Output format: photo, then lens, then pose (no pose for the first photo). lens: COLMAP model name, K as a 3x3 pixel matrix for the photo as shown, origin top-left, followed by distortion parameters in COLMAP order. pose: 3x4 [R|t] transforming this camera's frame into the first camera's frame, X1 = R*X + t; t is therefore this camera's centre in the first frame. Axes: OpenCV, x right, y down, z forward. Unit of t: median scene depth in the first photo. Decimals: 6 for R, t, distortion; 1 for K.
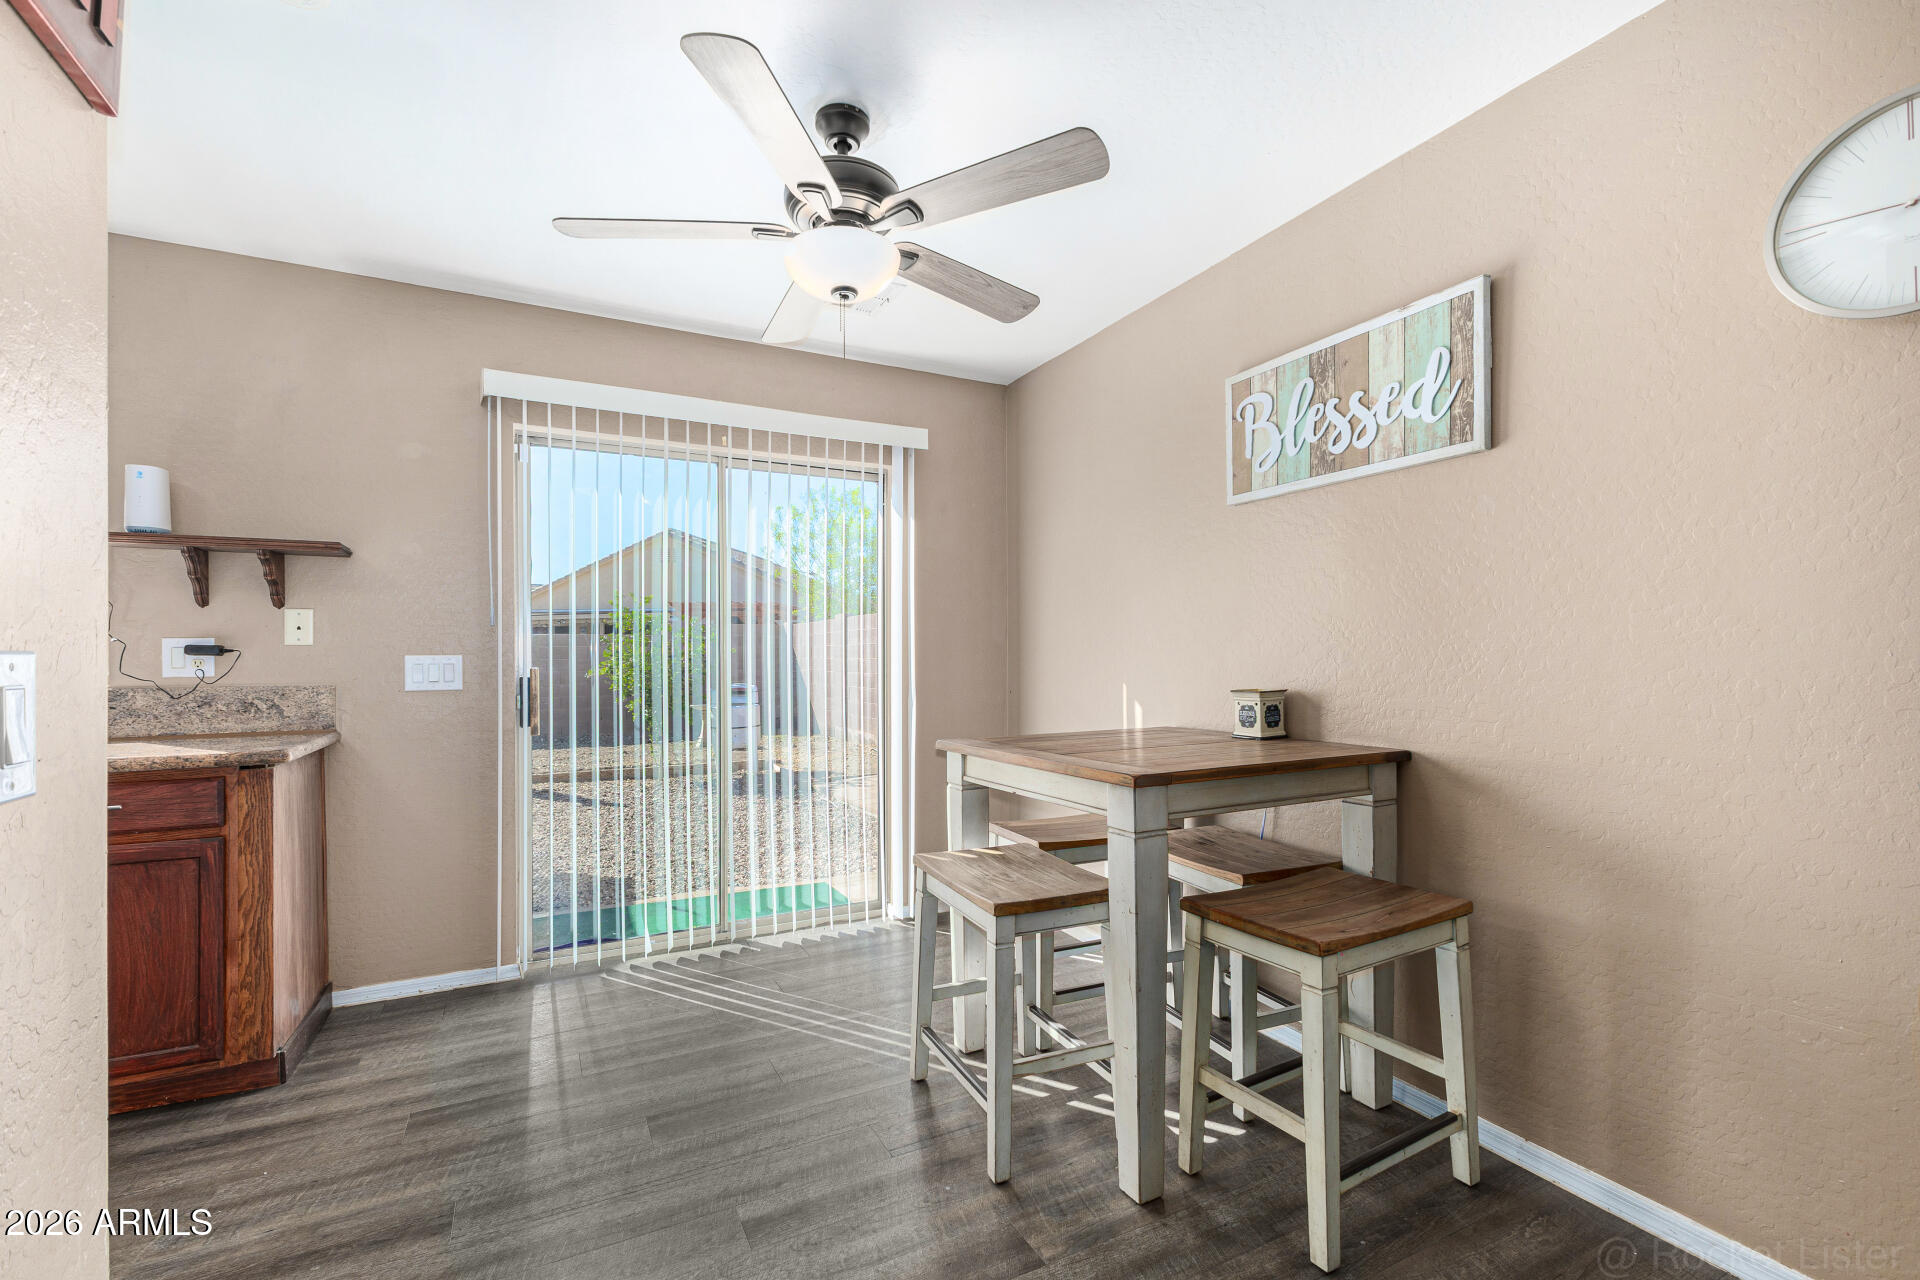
lens RADIAL K [[821.1, 0, 959.7], [0, 821.1, 659.8], [0, 0, 1]] dist [-0.000514, -0.000194]
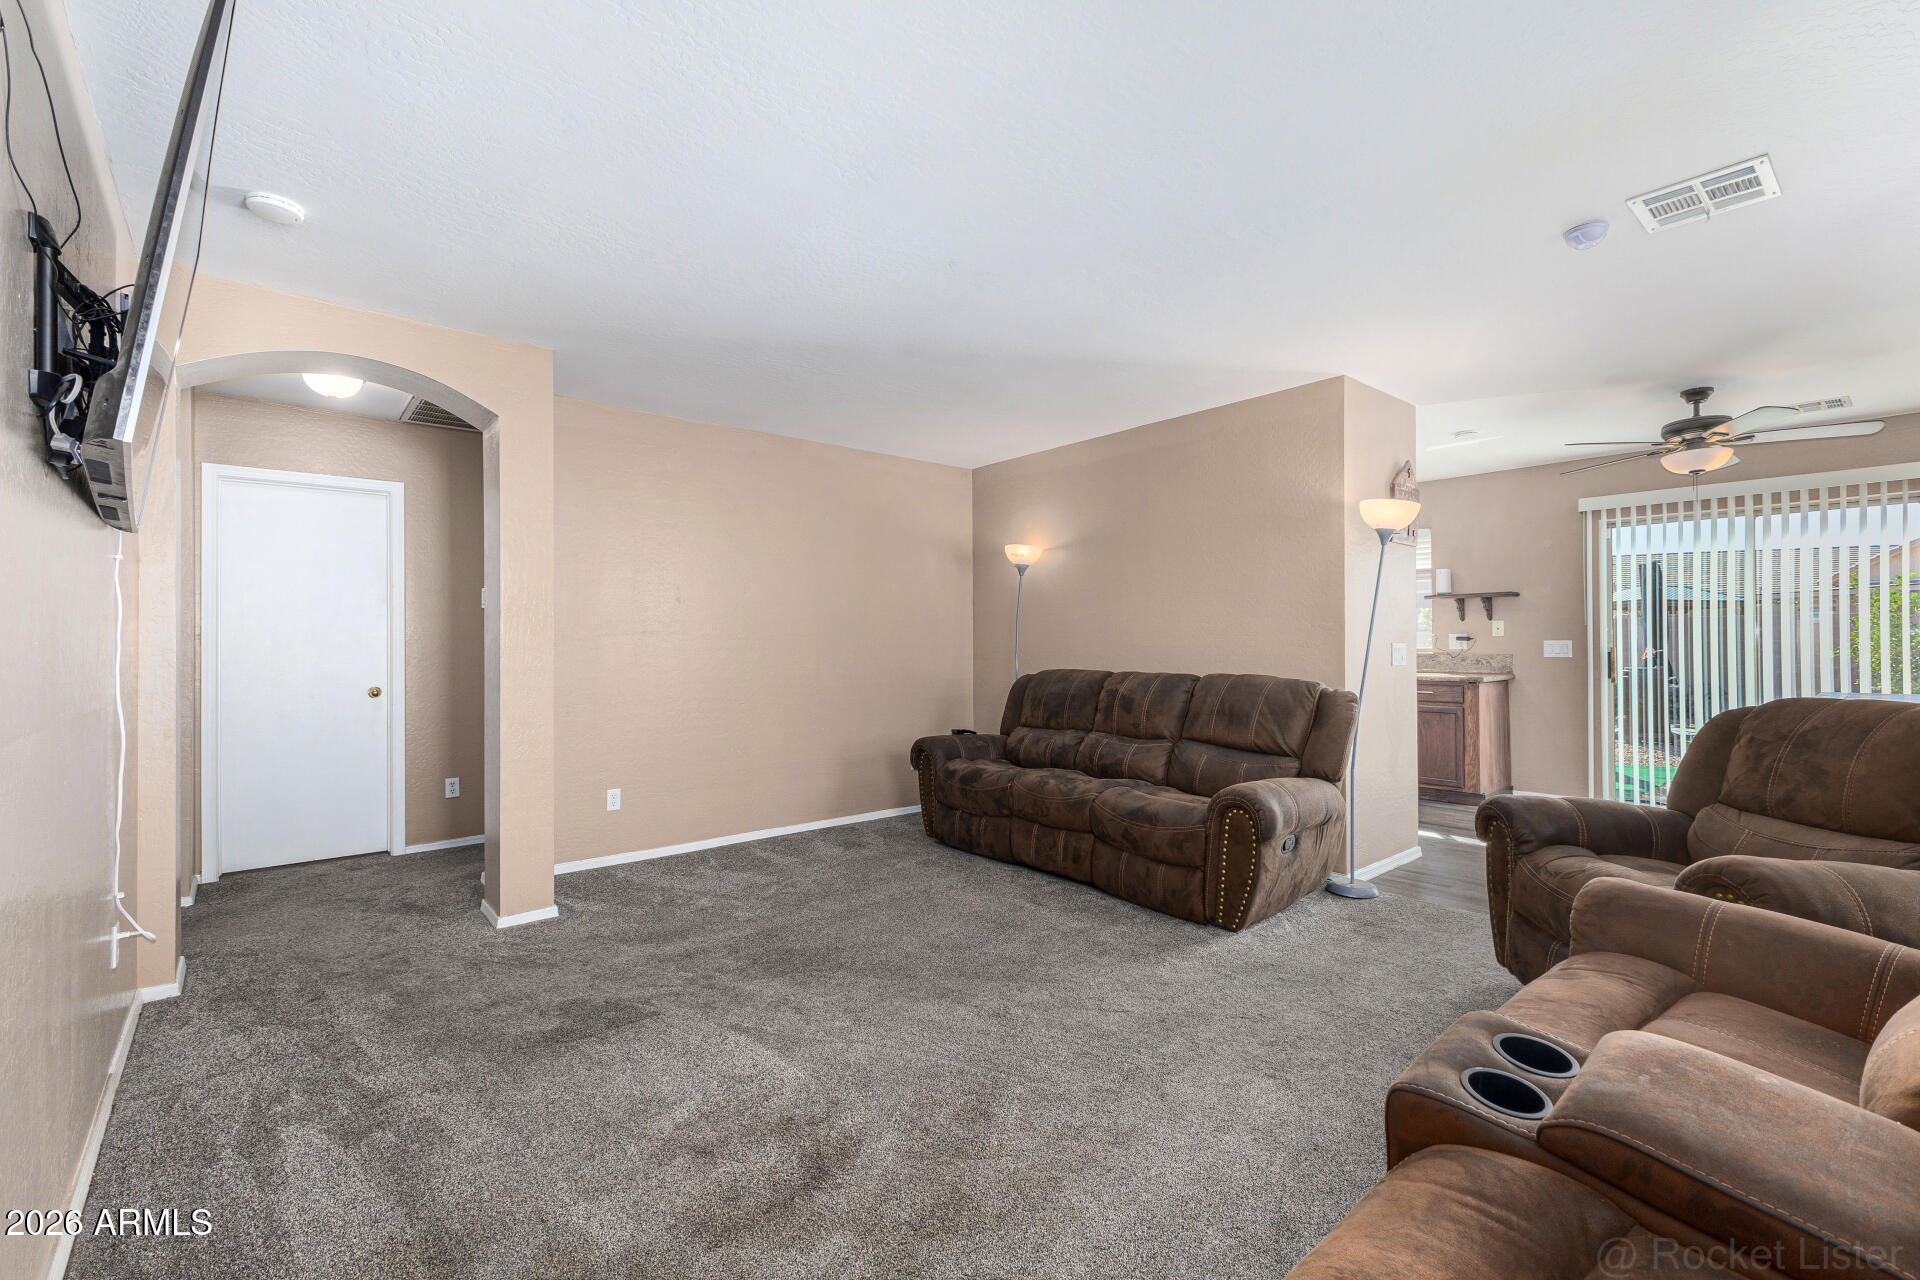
lens RADIAL K [[827.3, 0, 960.0], [0, 827.3, 640.0], [0, 0, 1]] dist [0.010131, -0.000143]
pose [[0.226977, 0.002441, -0.973897, 1.191081], [0.003950, 0.999986, 0.003427, -0.022225], [0.973892, -0.004625, 0.226964, -1.061524]]
